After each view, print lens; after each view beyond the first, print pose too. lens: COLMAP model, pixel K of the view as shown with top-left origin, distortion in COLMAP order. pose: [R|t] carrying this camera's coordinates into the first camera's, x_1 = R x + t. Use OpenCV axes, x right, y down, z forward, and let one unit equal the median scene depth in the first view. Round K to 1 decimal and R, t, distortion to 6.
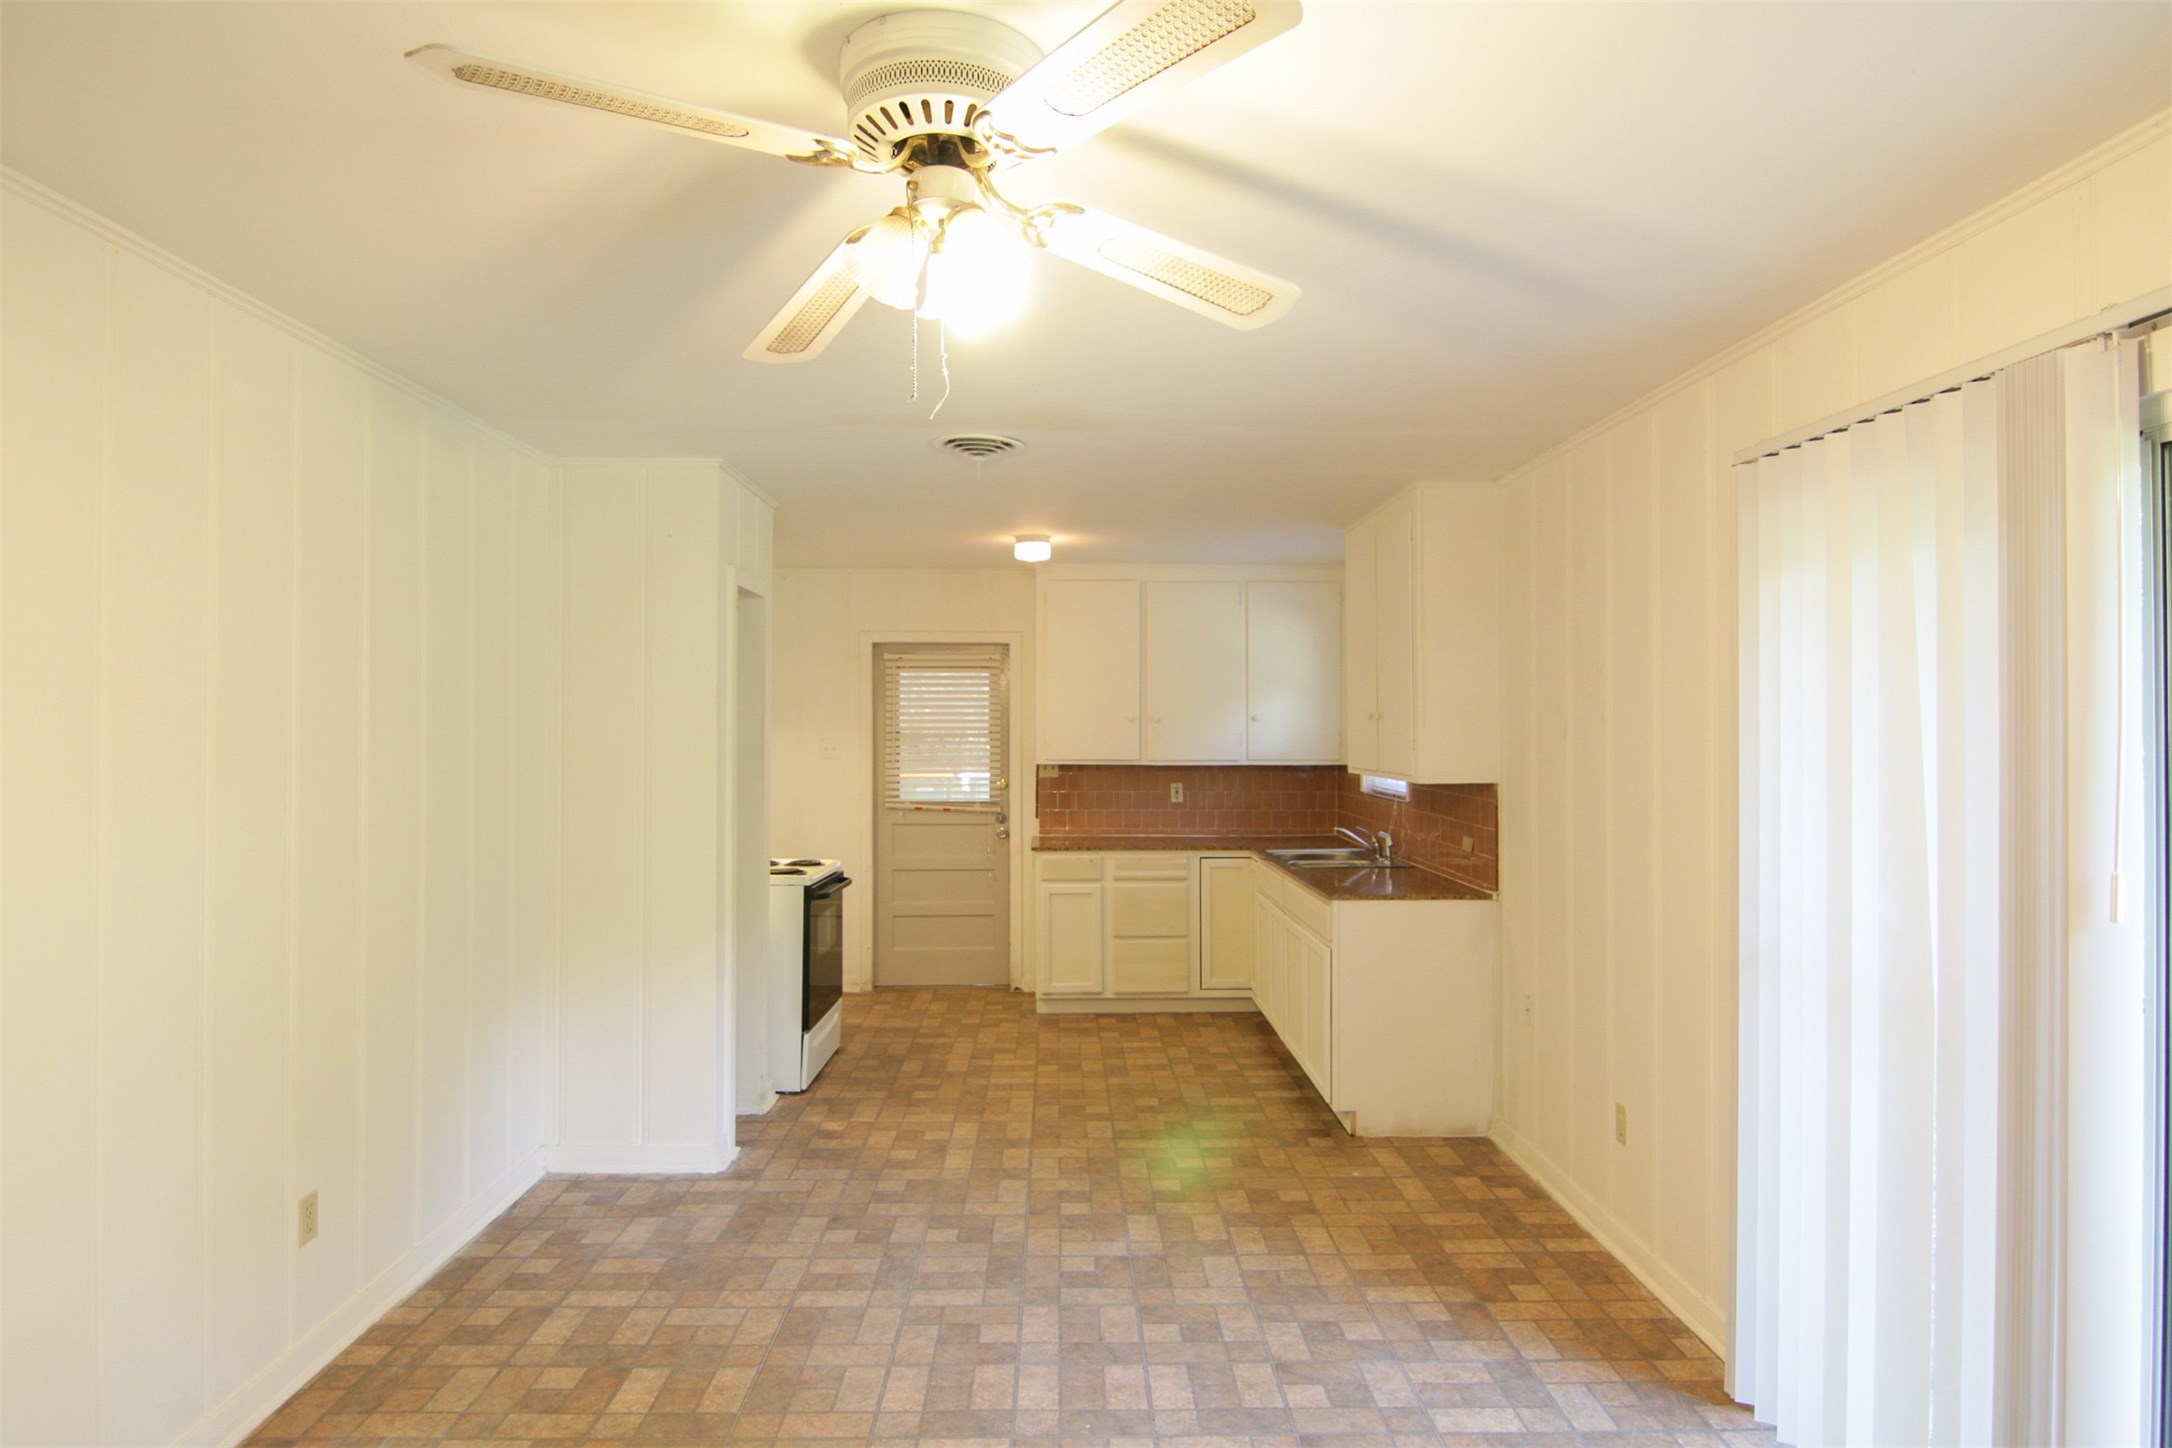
lens RADIAL K [[1257.8, 0, 1086.0], [0, 1257.8, 724.0], [0, 0, 1]] dist [0.007410, -0.019472]
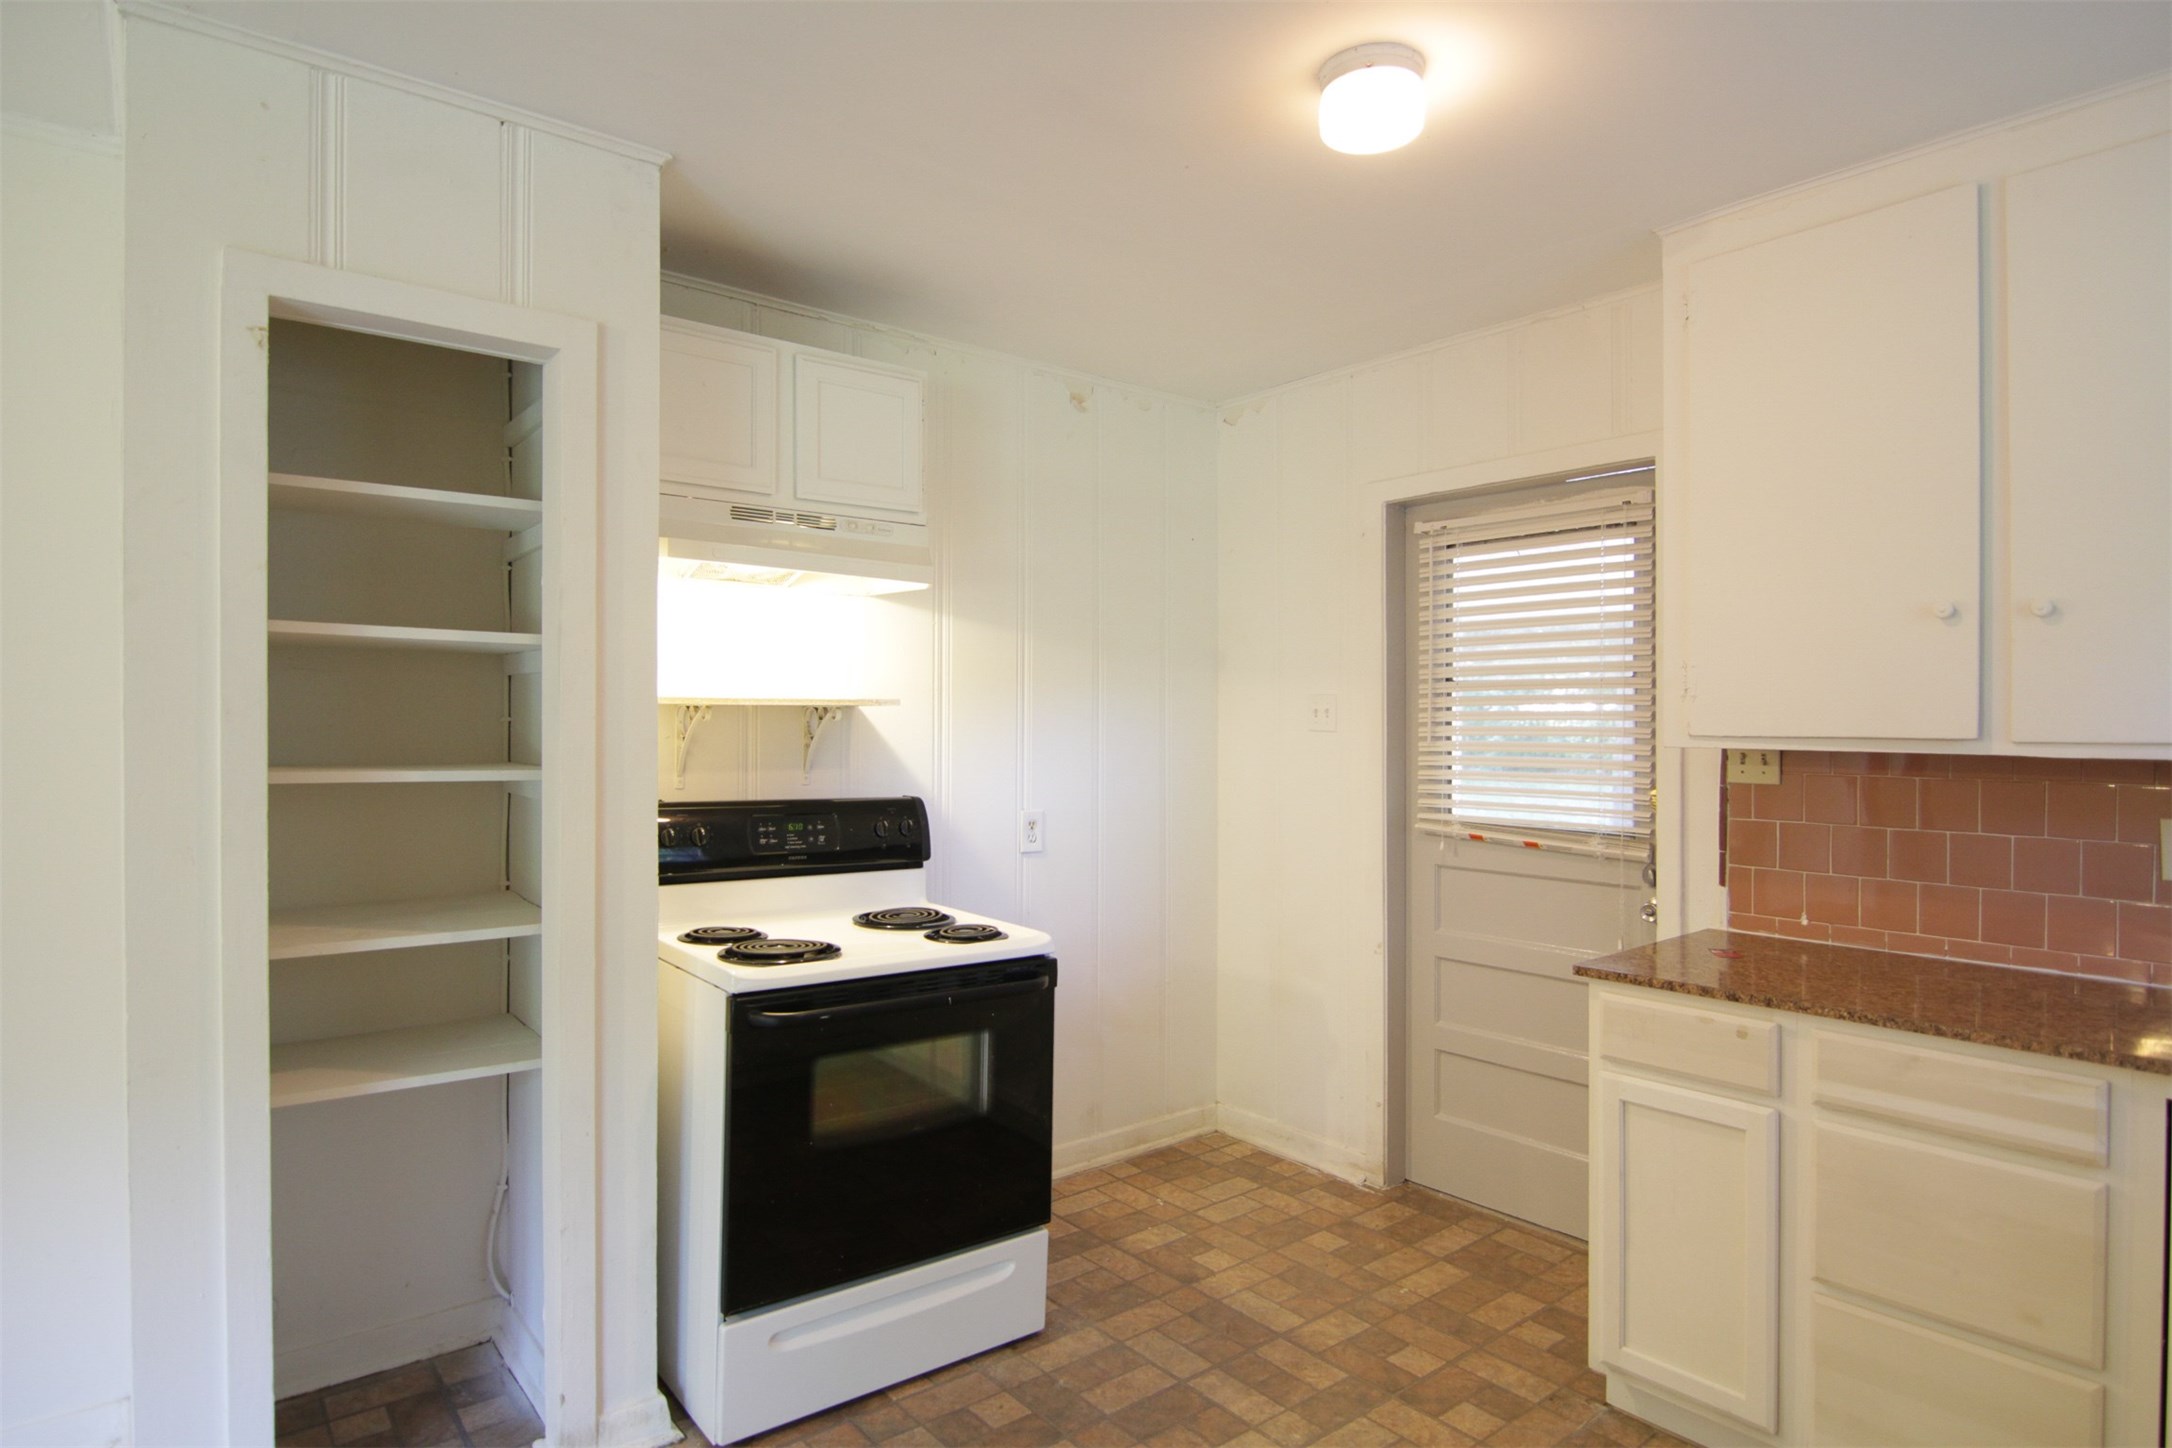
lens RADIAL K [[1200.4, 0, 1086.0], [0, 1200.4, 724.0], [0, 0, 1]] dist [0.001023, -0.001088]
pose [[0.610548, 0.003031, -0.791973, 0.235414], [0.000551, 0.999991, 0.004252, 0.037541], [0.791979, -0.003032, 0.610541, 1.028137]]
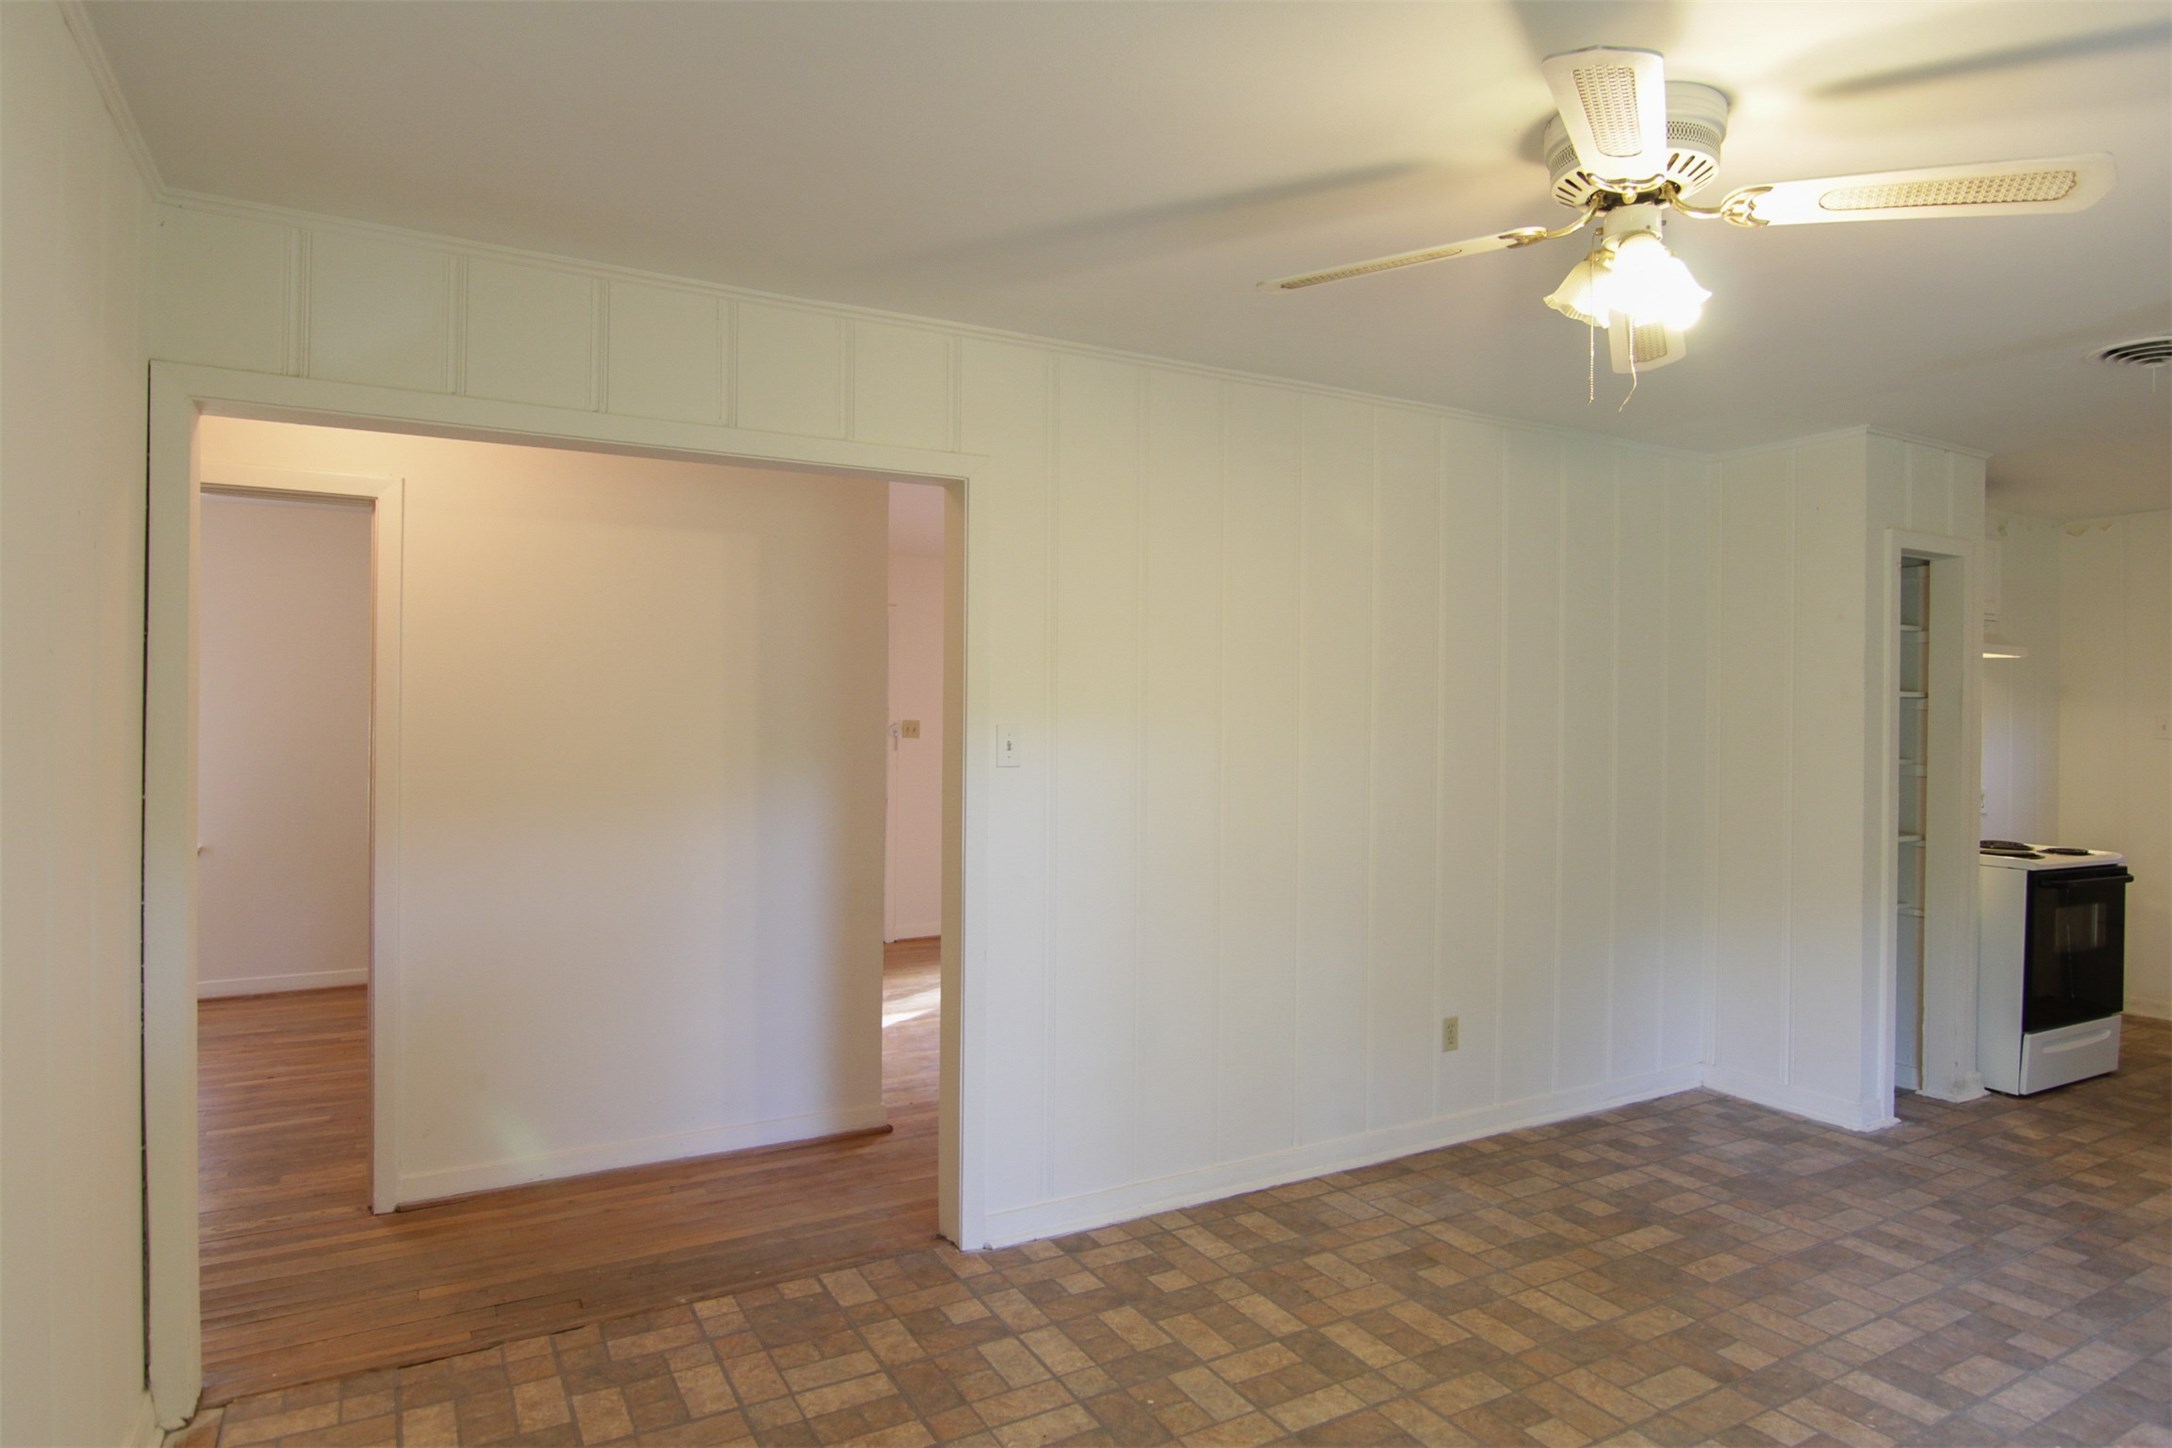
lens RADIAL K [[1215.2, 0, 1086.0], [0, 1215.2, 724.0], [0, 0, 1]] dist [-0.020224, 0.000941]
pose [[0.473794, 0.005531, -0.880618, 0.261617], [-0.004110, 0.999983, 0.004069, 0.027195], [0.880626, 0.001692, 0.473809, -0.006159]]
